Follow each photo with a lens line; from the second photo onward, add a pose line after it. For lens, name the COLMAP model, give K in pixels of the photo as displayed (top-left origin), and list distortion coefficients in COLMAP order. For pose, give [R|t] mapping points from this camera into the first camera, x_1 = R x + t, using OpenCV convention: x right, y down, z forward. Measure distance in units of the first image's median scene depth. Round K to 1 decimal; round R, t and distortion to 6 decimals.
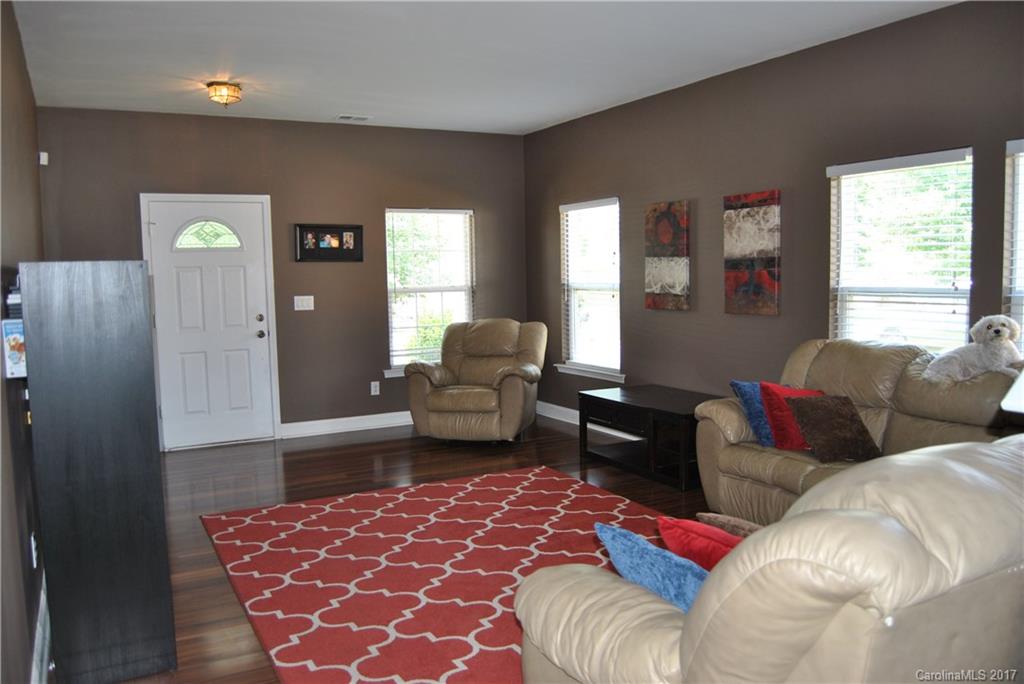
lens RADIAL K [[810.1, 0, 504.2], [0, 810.1, 350.3], [0, 0, 1]] dist [-0.096682, 0.032342]
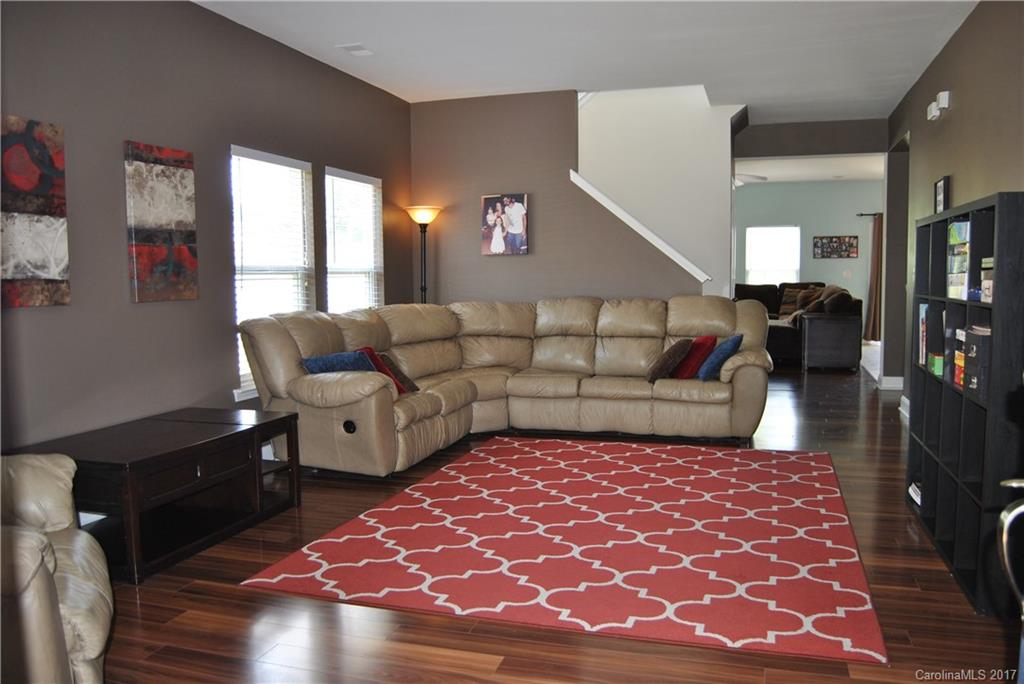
lens RADIAL K [[810.1, 0, 502.1], [0, 810.1, 333.9], [0, 0, 1]] dist [-0.096682, 0.032342]
pose [[-0.687117, -0.025532, 0.726098, -0.487974], [0.092956, 0.988080, 0.122709, -0.078584], [-0.720576, 0.151811, -0.676553, 1.302190]]
